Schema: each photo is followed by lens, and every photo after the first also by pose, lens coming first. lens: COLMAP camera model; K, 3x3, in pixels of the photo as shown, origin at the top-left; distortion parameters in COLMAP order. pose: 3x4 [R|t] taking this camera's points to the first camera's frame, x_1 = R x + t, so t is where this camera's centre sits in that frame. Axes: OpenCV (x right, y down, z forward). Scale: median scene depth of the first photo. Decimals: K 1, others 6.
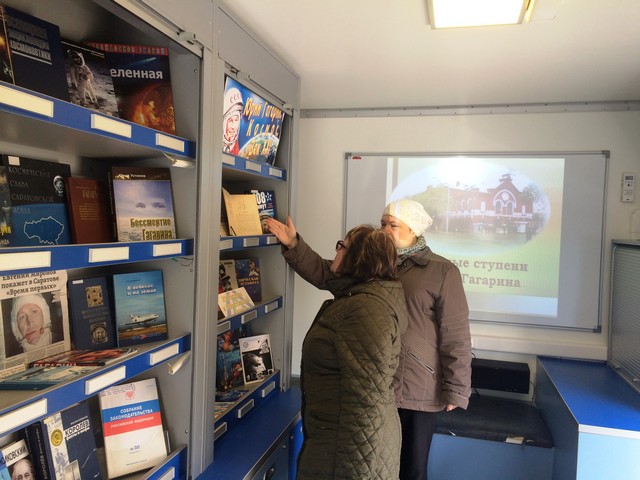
lens RADIAL K [[542.7, 0, 316.7], [0, 542.7, 238.9], [0, 0, 1]] dist [0.088043, -0.116163]
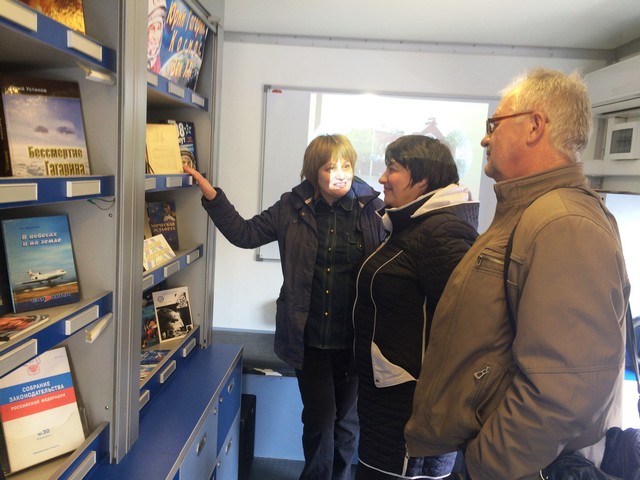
lens RADIAL K [[544.6, 0, 316.6], [0, 544.6, 237.7], [0, 0, 1]] dist [0.084692, -0.108061]
pose [[0.978029, 0.001281, 0.208463, -0.079922], [-0.022481, 0.994798, 0.099355, 0.002887], [-0.207251, -0.101859, 0.972971, 0.113937]]
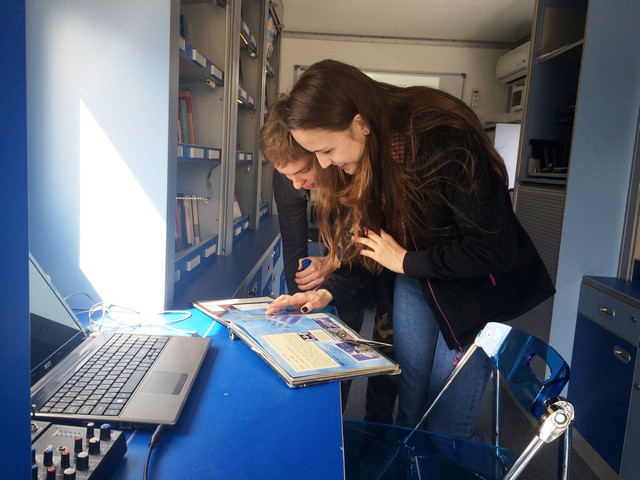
lens RADIAL K [[544.6, 0, 316.6], [0, 544.6, 237.7], [0, 0, 1]] dist [0.084692, -0.108061]
pose [[0.972586, -0.006141, 0.232464, -0.347756], [-0.020259, 0.993613, 0.111008, 0.192926], [-0.231661, -0.112674, 0.966249, -0.651295]]
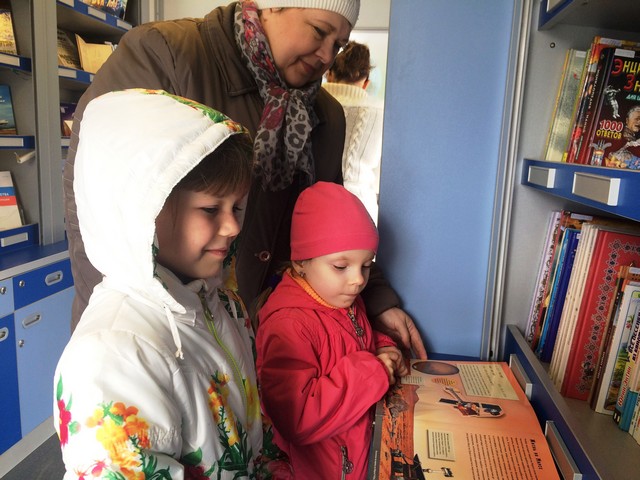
lens RADIAL K [[544.6, 0, 316.6], [0, 544.6, 237.7], [0, 0, 1]] dist [0.084692, -0.108061]
pose [[0.993870, -0.009557, 0.110138, 0.216248], [-0.006066, 0.990041, 0.140647, 0.173627], [-0.110385, -0.140453, 0.983915, -0.296832]]
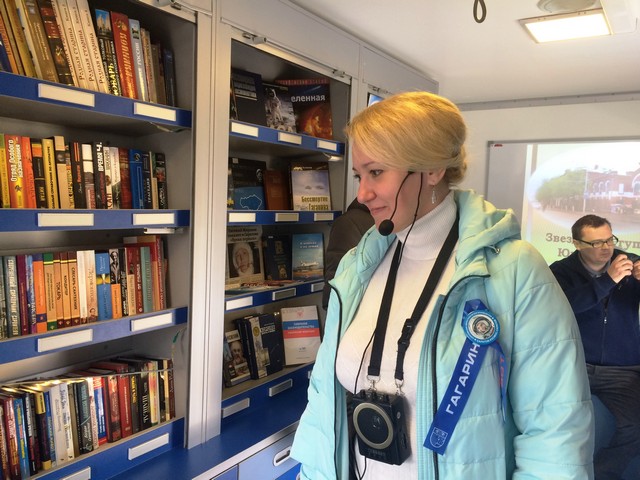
lens RADIAL K [[544.6, 0, 316.6], [0, 544.6, 237.7], [0, 0, 1]] dist [0.084692, -0.108061]
pose [[0.947524, 0.026221, -0.318608, 0.131757], [-0.018208, 0.999439, 0.028103, 0.024403], [0.319166, -0.020827, 0.947470, -0.300313]]
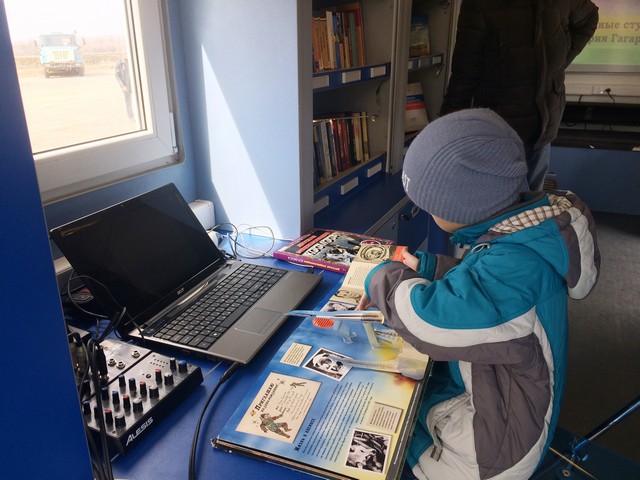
lens RADIAL K [[544.6, 0, 316.6], [0, 544.6, 237.7], [0, 0, 1]] dist [0.084692, -0.108061]
pose [[0.983051, 0.026291, -0.181439, -0.227550], [0.031921, 0.950003, 0.310605, 0.134892], [0.180533, -0.311133, 0.933062, -0.647236]]
